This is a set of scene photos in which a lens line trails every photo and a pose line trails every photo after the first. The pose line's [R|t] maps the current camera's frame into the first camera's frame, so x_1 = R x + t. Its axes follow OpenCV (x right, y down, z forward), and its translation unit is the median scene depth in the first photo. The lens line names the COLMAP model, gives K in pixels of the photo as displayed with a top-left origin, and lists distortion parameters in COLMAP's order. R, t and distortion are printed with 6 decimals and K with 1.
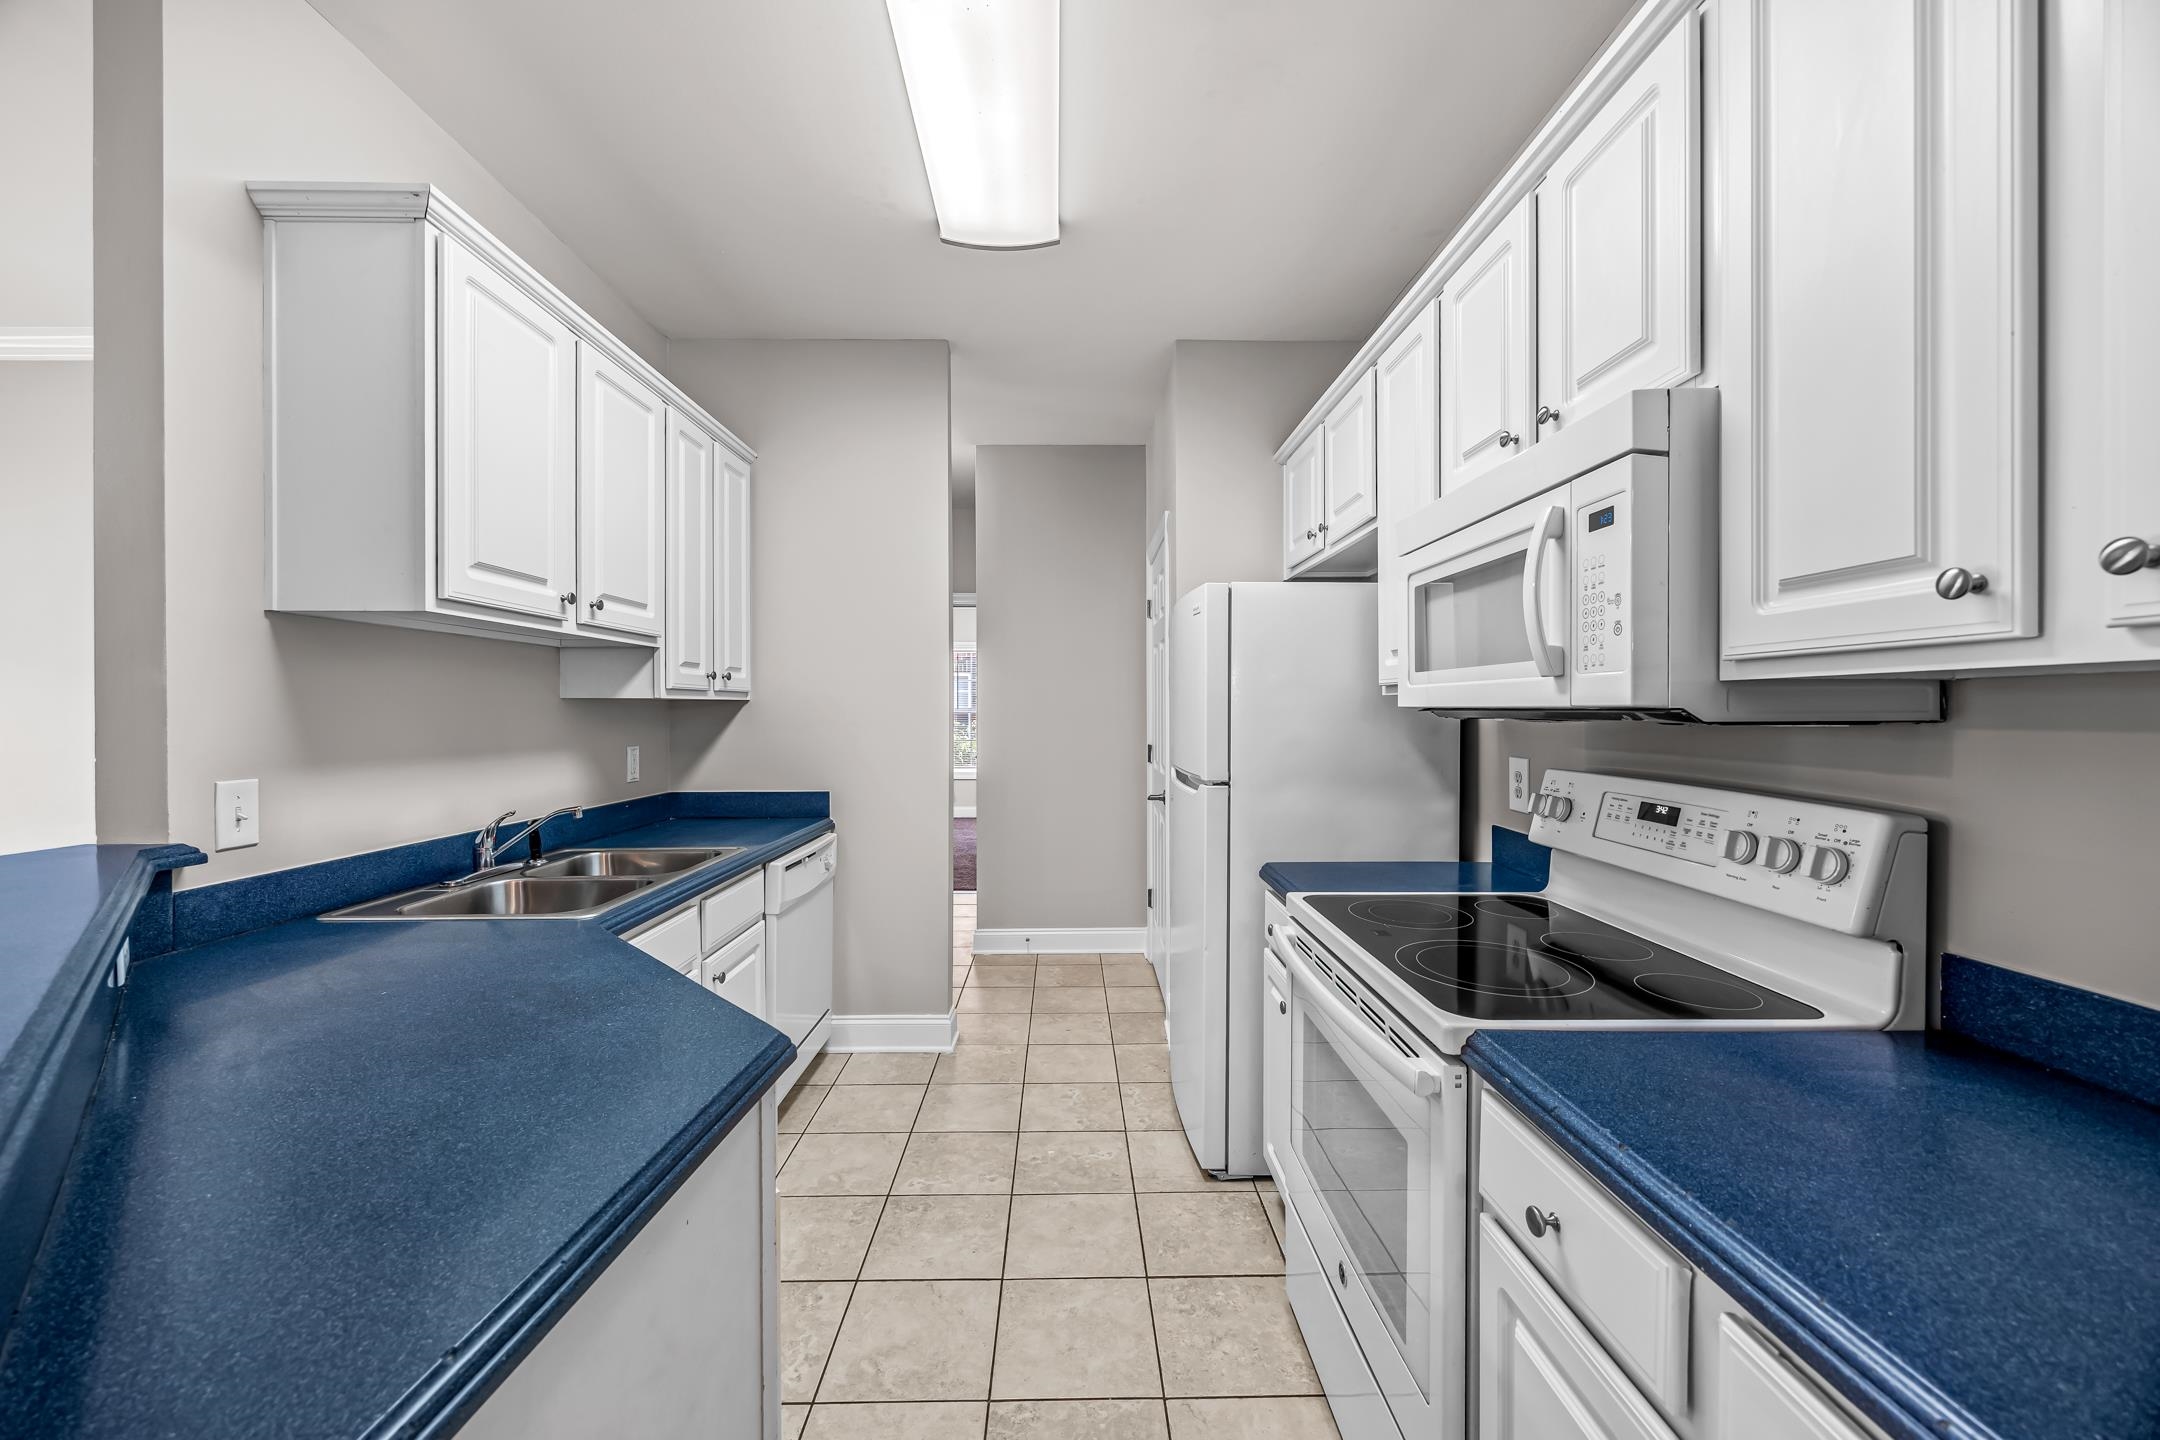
lens RADIAL K [[827.4, 0, 1076.9], [0, 827.4, 709.7], [0, 0, 1]] dist [0.000093, -0.000071]
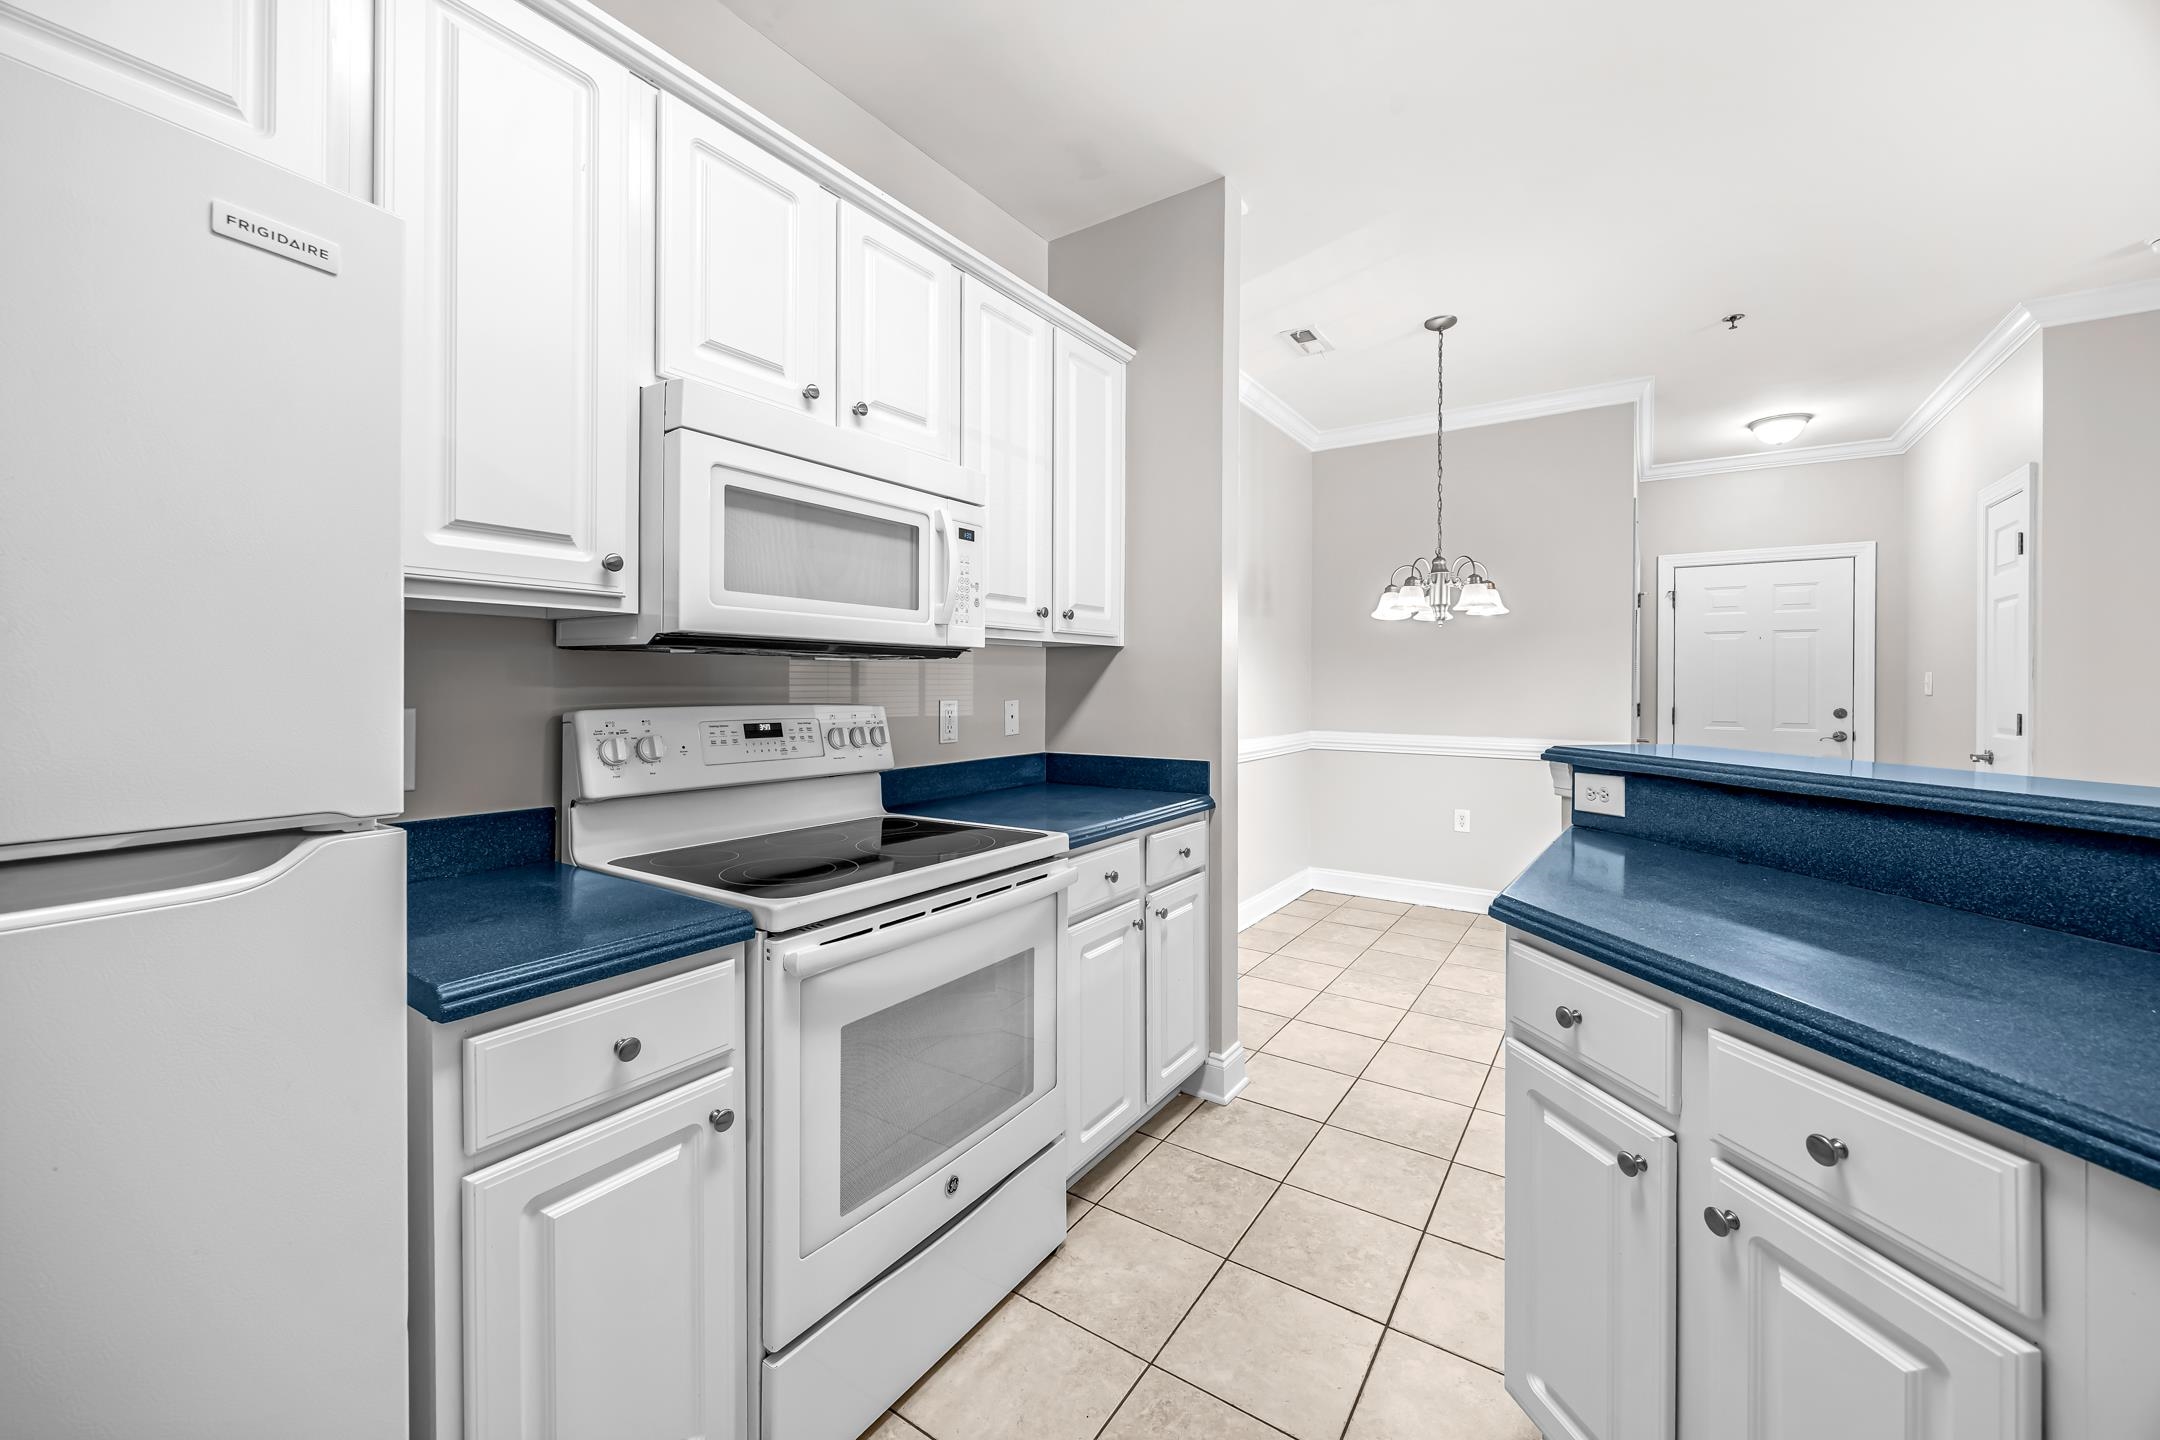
lens RADIAL K [[837.5, 0, 1077.6], [0, 837.5, 684.8], [0, 0, 1]] dist [-0.002375, -0.000027]
pose [[-0.818580, -0.003802, 0.574380, -0.294896], [-0.002677, 0.999992, 0.002804, 0.037842], [-0.574386, 0.000757, -0.818584, 1.279545]]
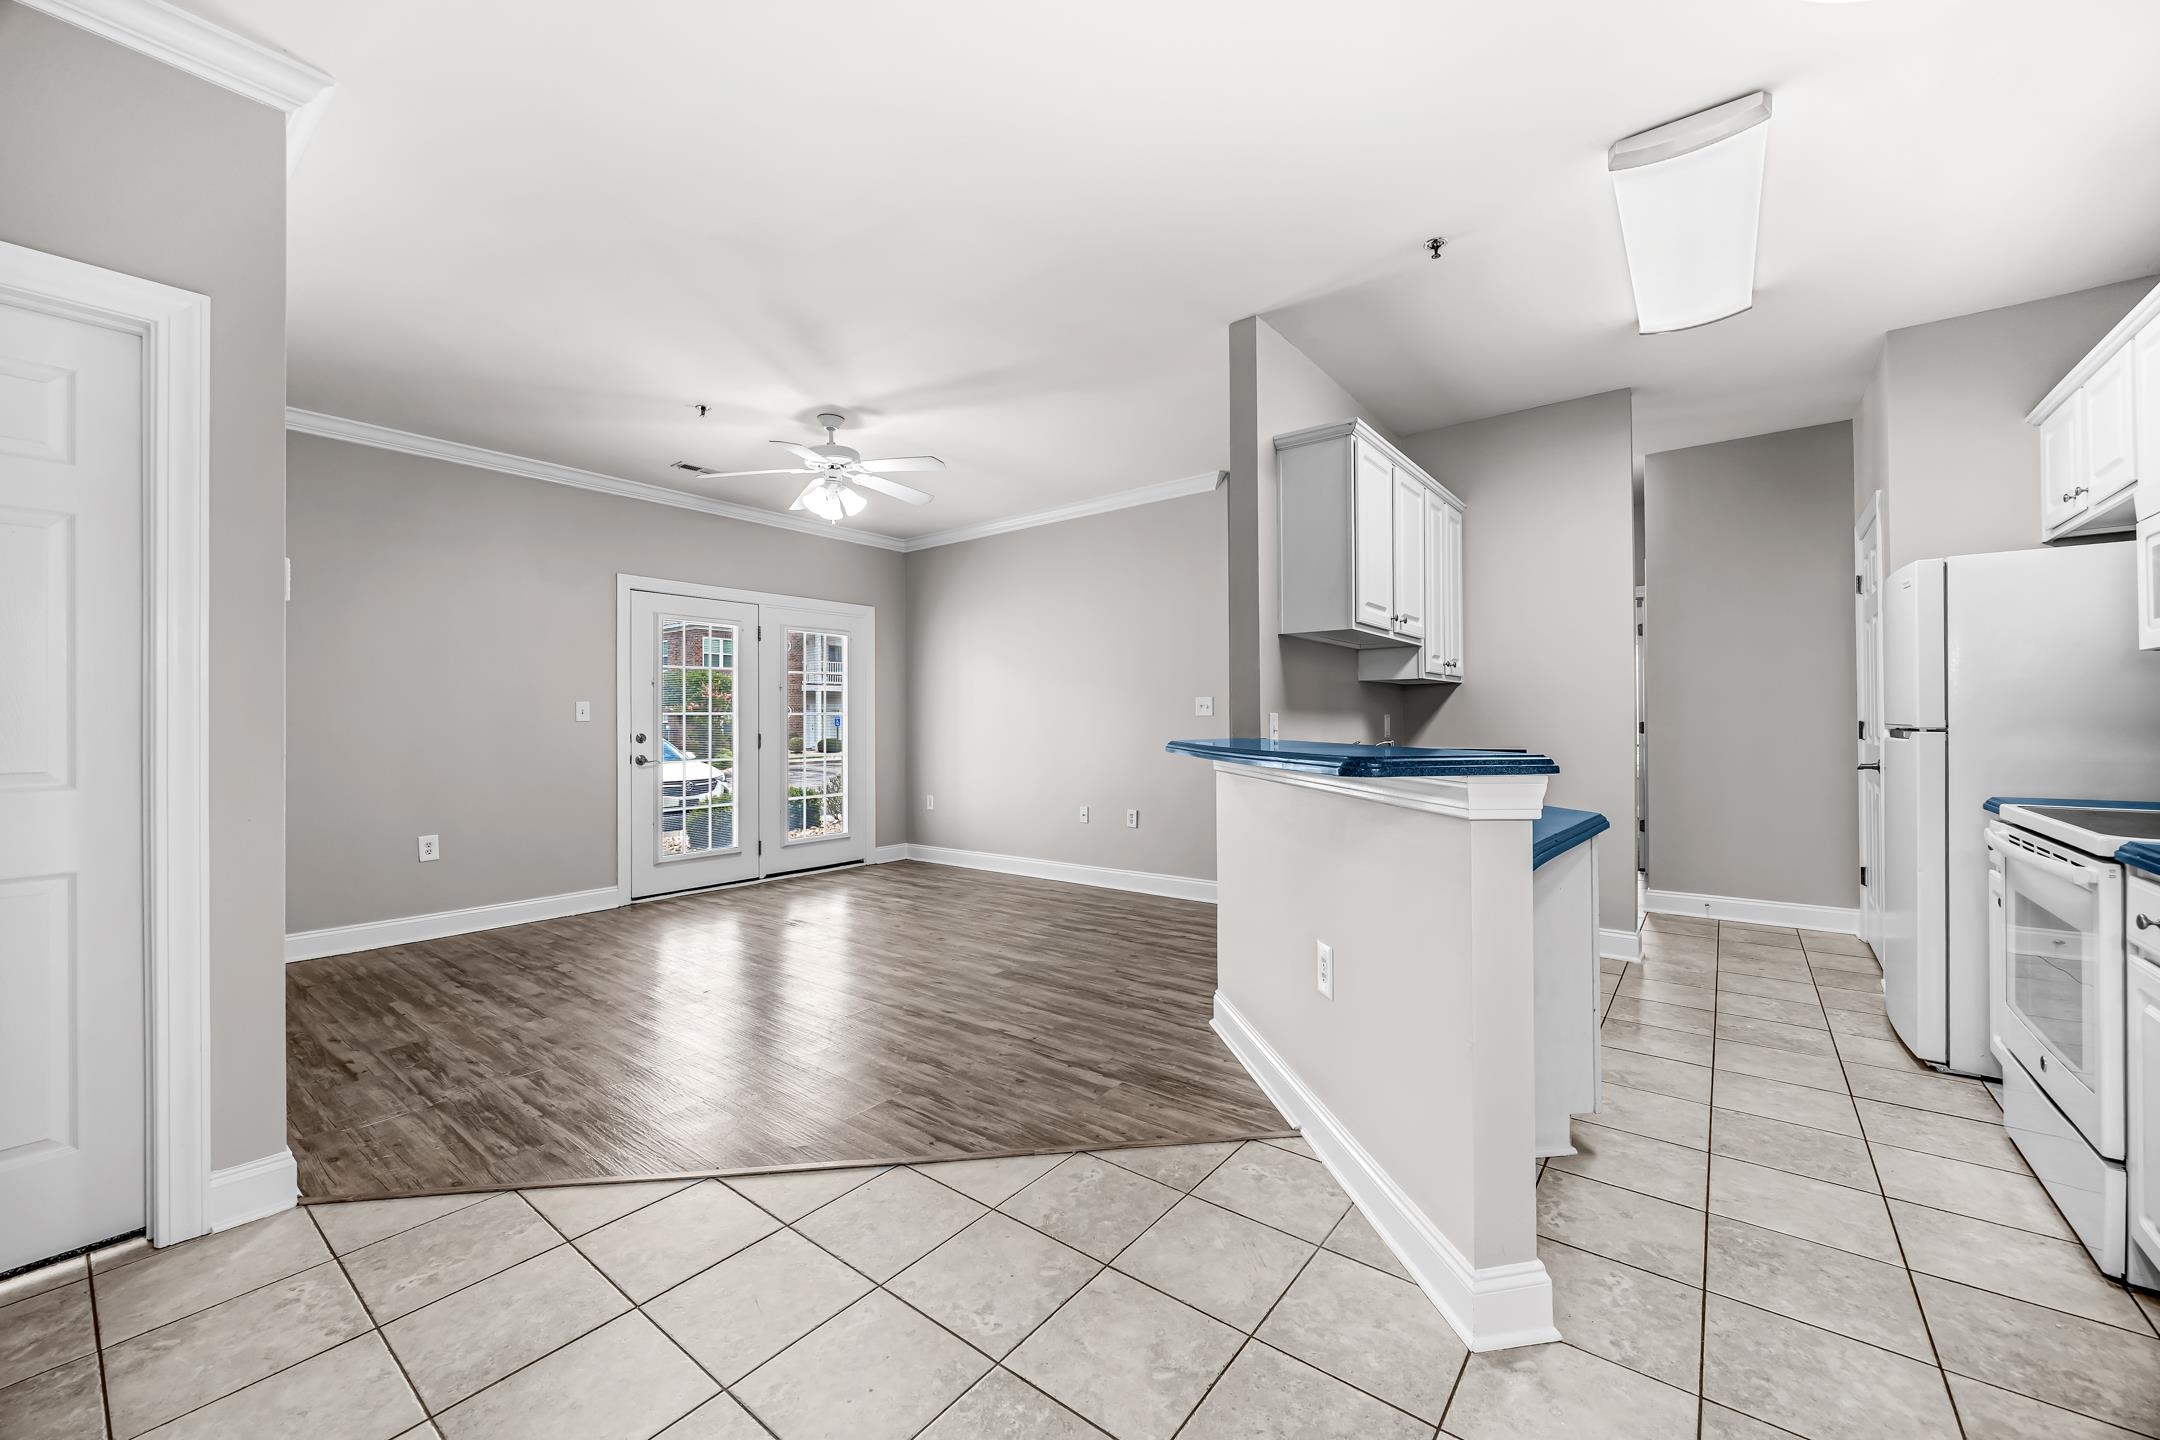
lens RADIAL K [[822.6, 0, 1081.3], [0, 822.6, 716.4], [0, 0, 1]] dist [0.001606, 0.000032]
pose [[0.776922, -0.008355, -0.629541, -0.035540], [0.005328, 0.999963, -0.006696, 0.081149], [0.629574, 0.001848, 0.776938, -0.759843]]
